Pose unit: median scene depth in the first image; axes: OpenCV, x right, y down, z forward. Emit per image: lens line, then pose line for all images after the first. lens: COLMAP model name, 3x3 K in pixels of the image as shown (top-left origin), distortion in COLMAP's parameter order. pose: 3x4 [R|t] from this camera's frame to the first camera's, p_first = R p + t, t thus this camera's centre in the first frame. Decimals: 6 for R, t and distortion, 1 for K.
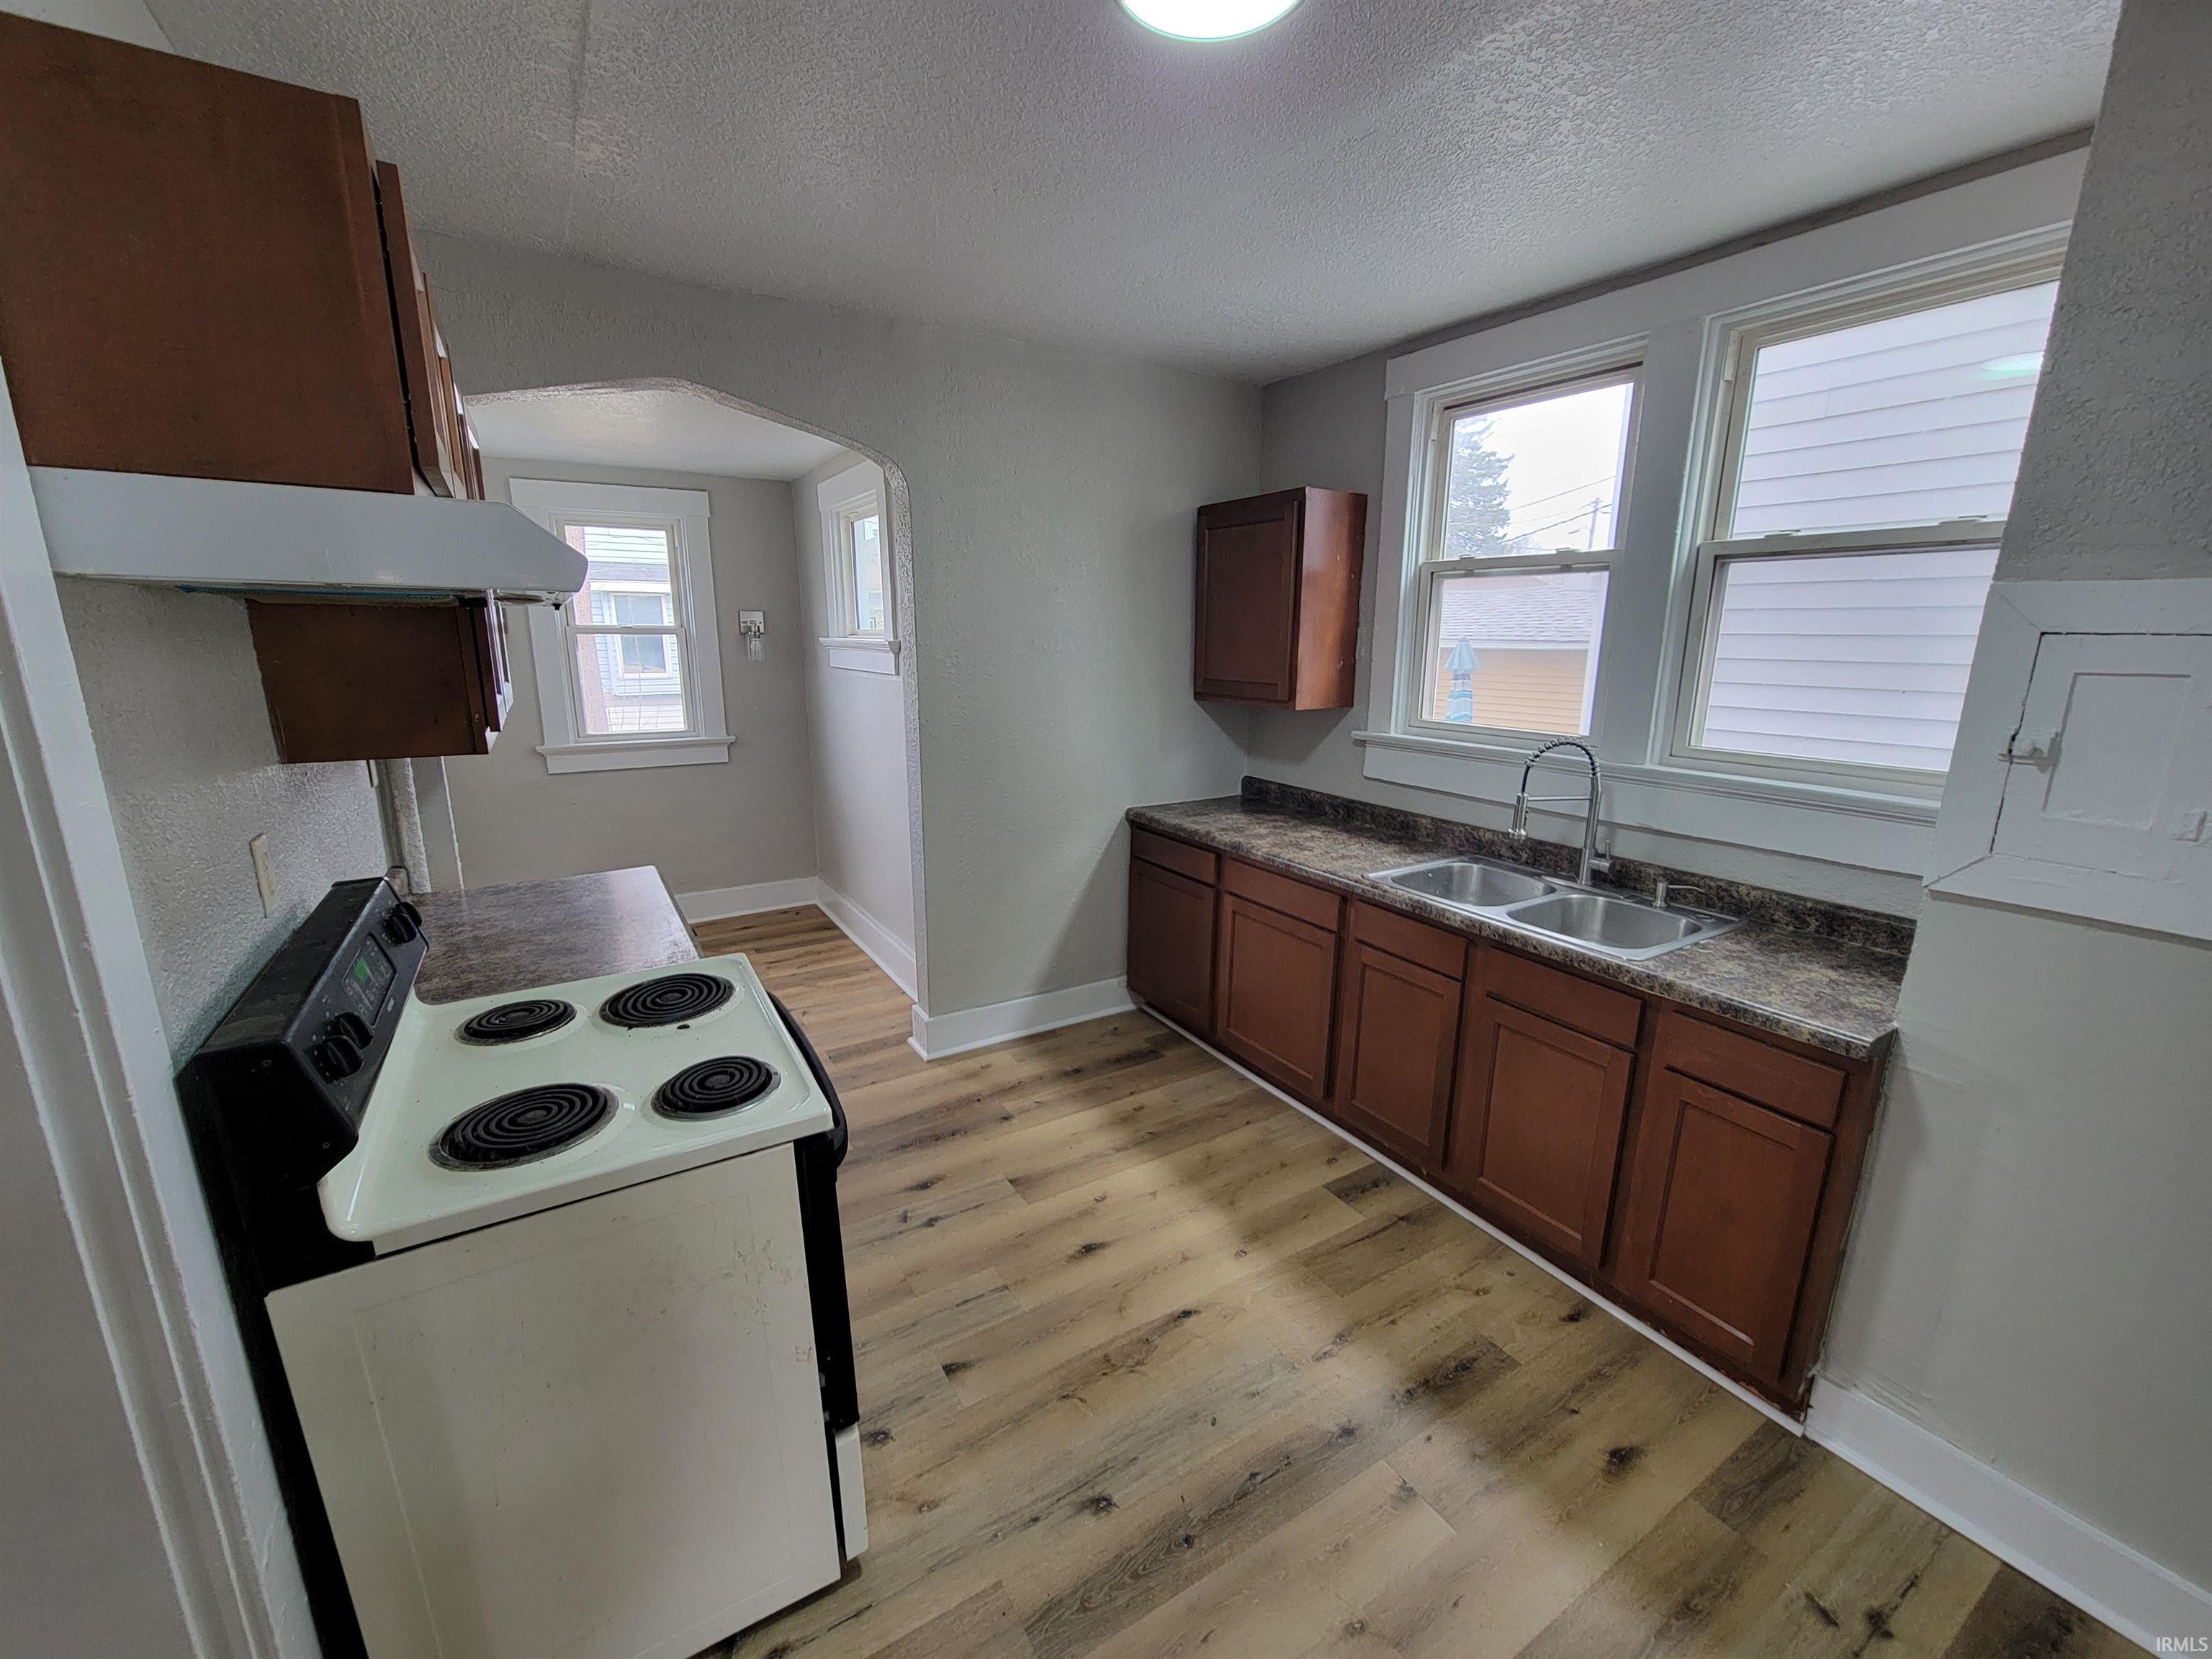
lens RADIAL K [[898.7, 0, 1111.6], [0, 898.7, 844.4], [0, 0, 1]] dist [-0.003297, 0.000148]
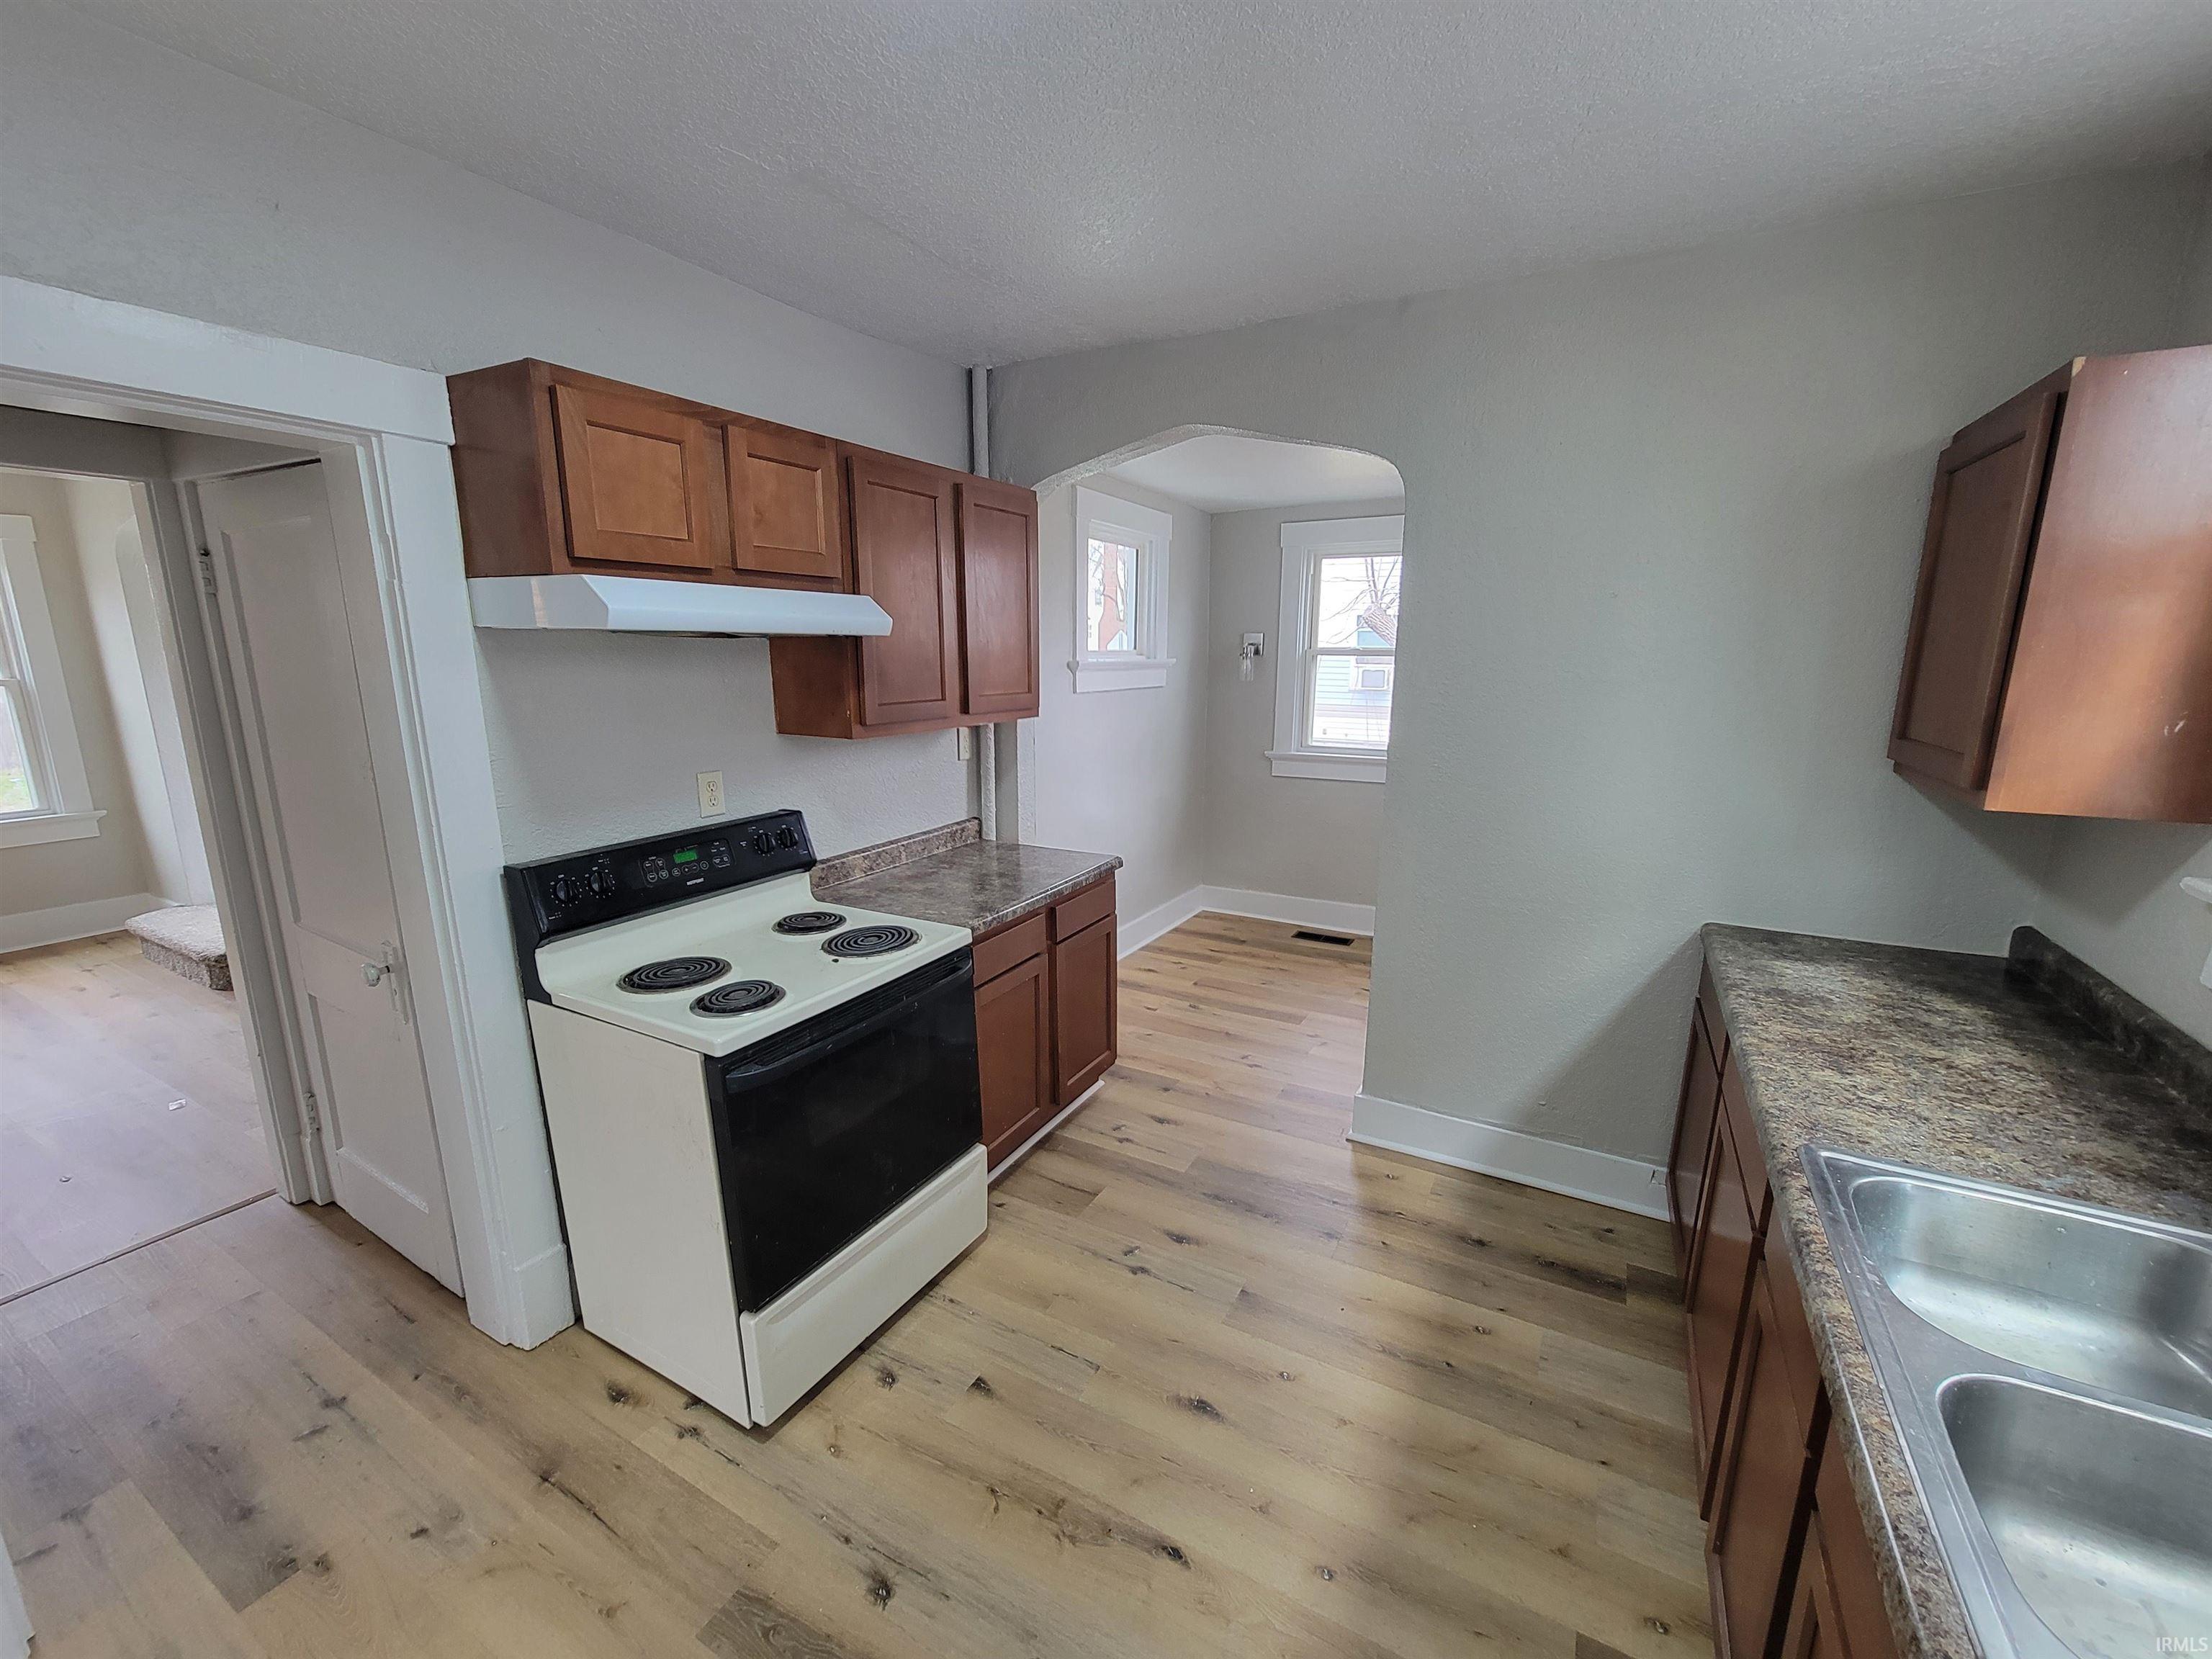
lens RADIAL K [[896.0, 0, 1112.5], [0, 896.0, 842.9], [0, 0, 1]] dist [-0.002977, 0.000442]
pose [[0.489781, 0.178334, -0.853412, 0.551672], [-0.198374, 0.975977, 0.090097, -0.110379], [0.848977, 0.125166, 0.513392, 0.458900]]
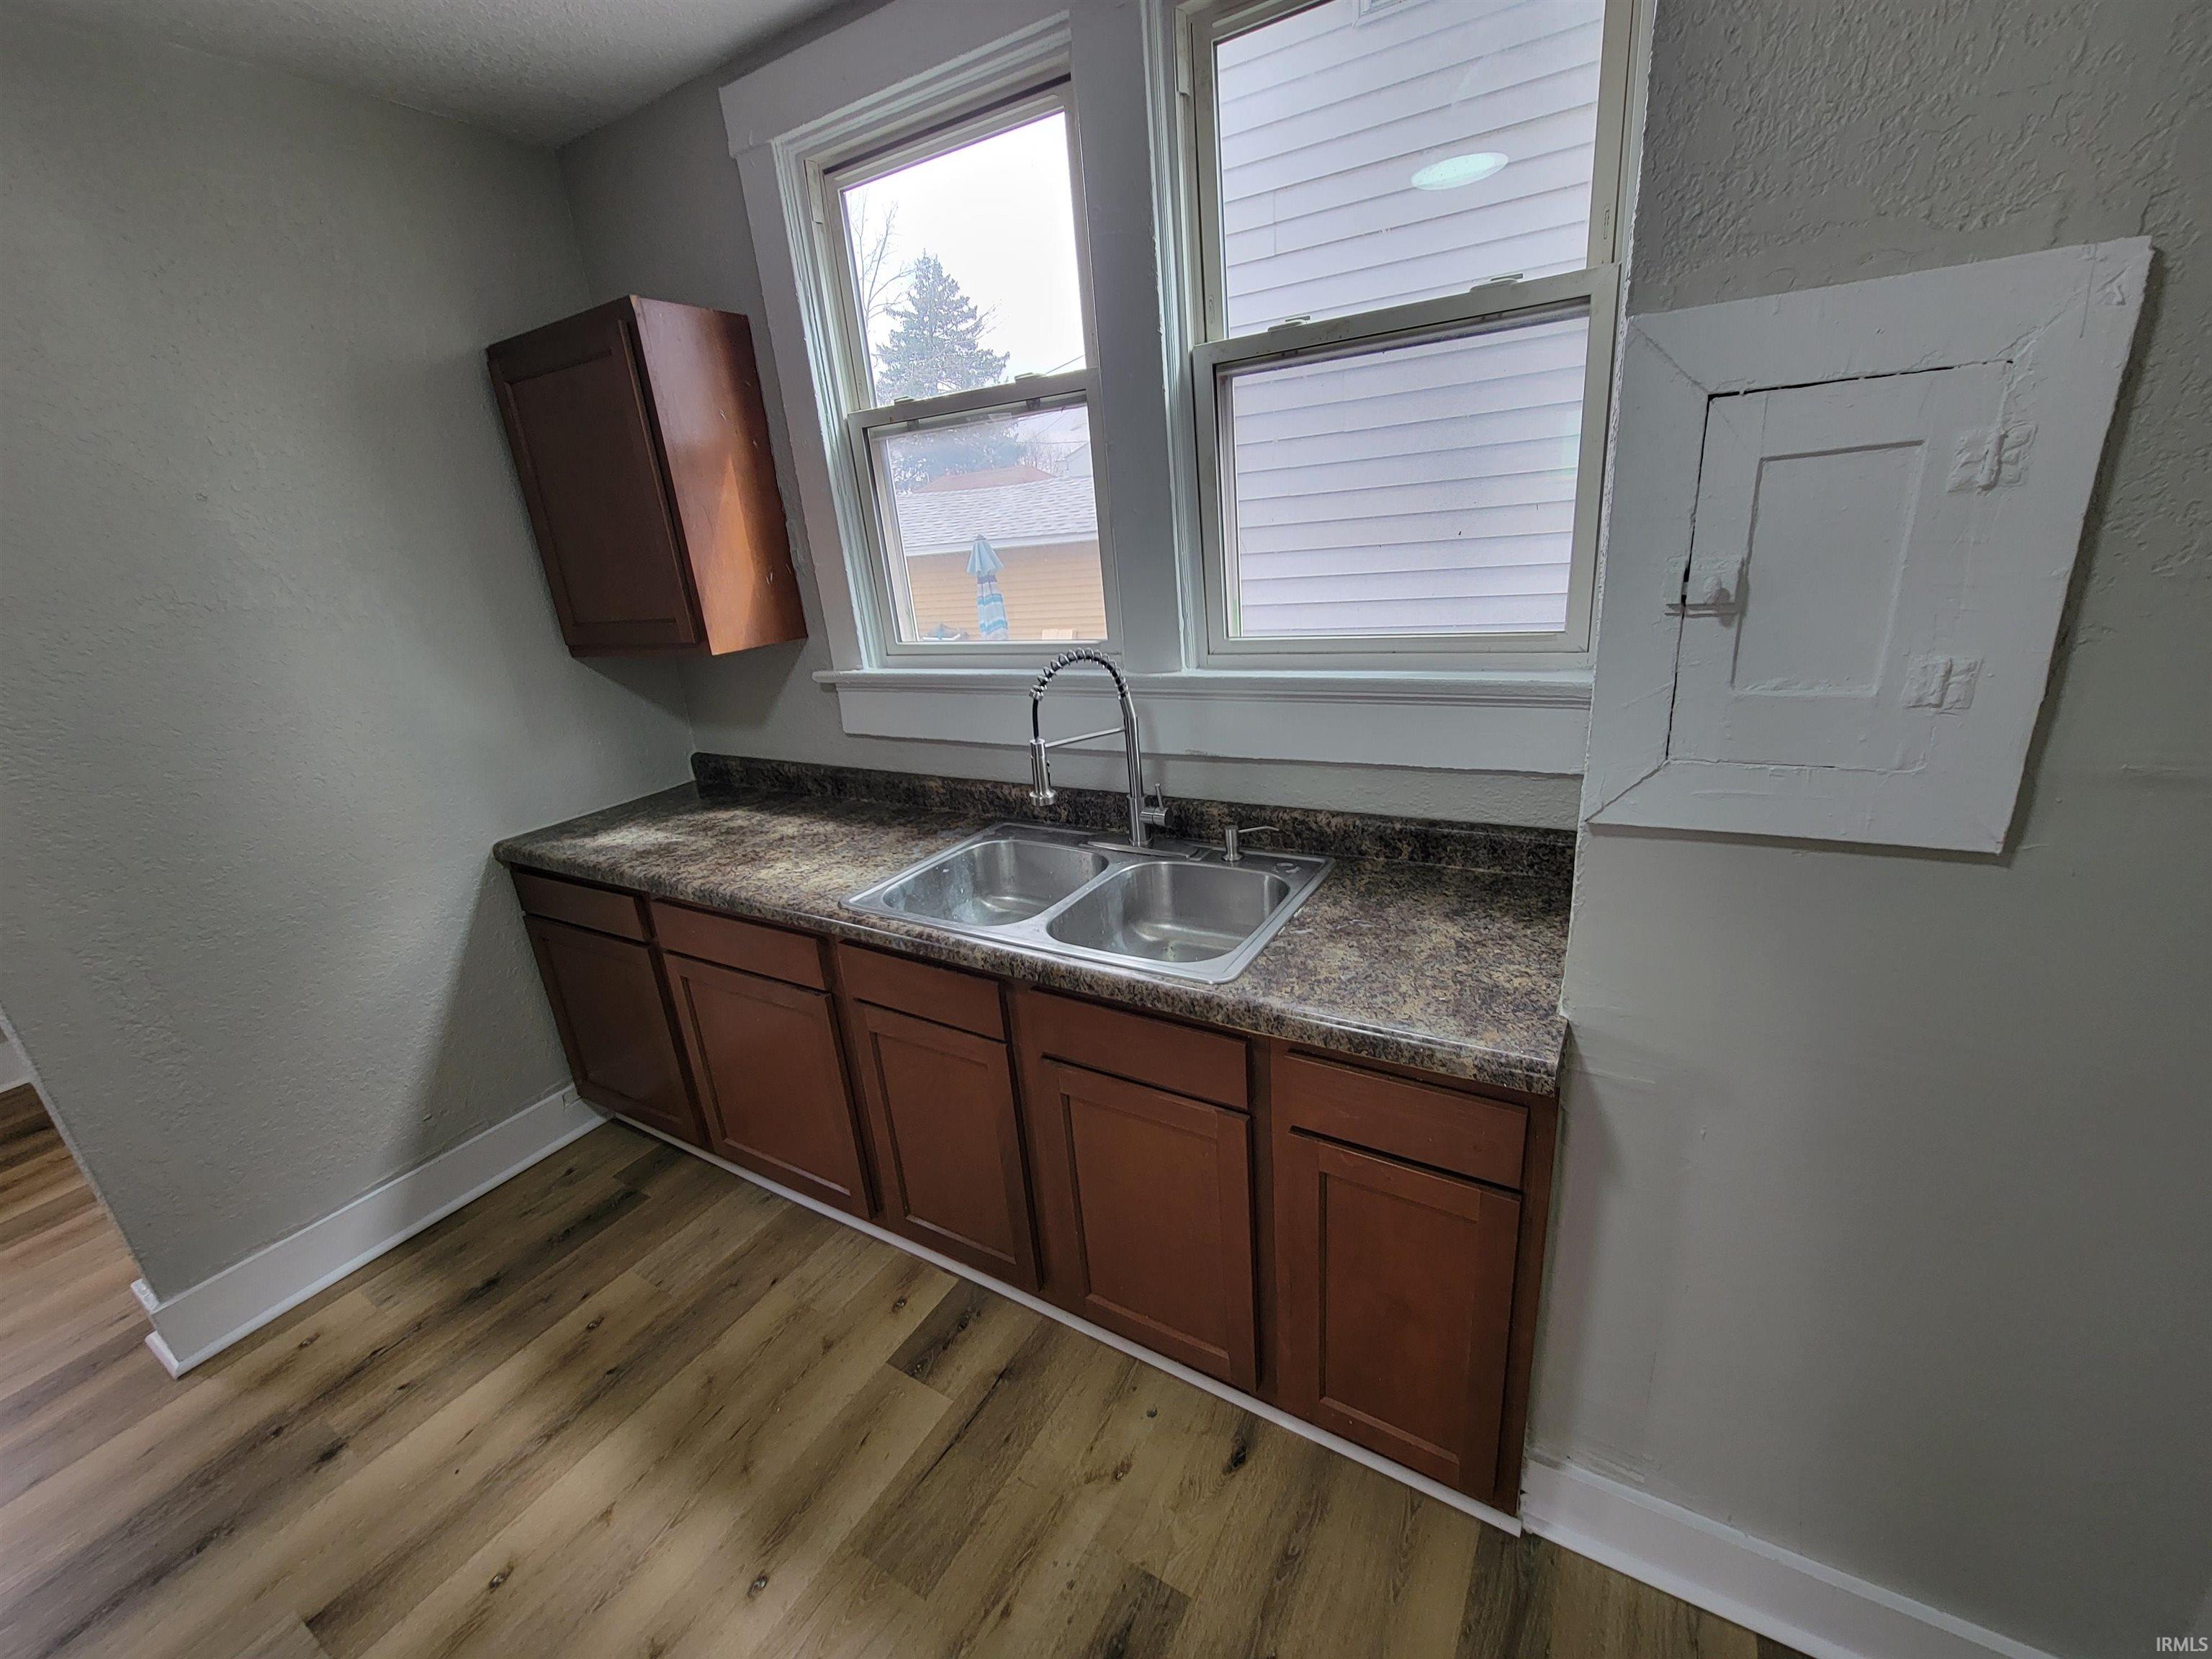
lens RADIAL K [[896.0, 0, 1112.5], [0, 896.0, 842.9], [0, 0, 1]] dist [-0.002977, 0.000442]
pose [[0.883057, -0.227993, 0.410158, 0.225647], [0.191737, 0.973053, 0.128084, -0.060074], [-0.428307, -0.034463, 0.902976, 0.381356]]
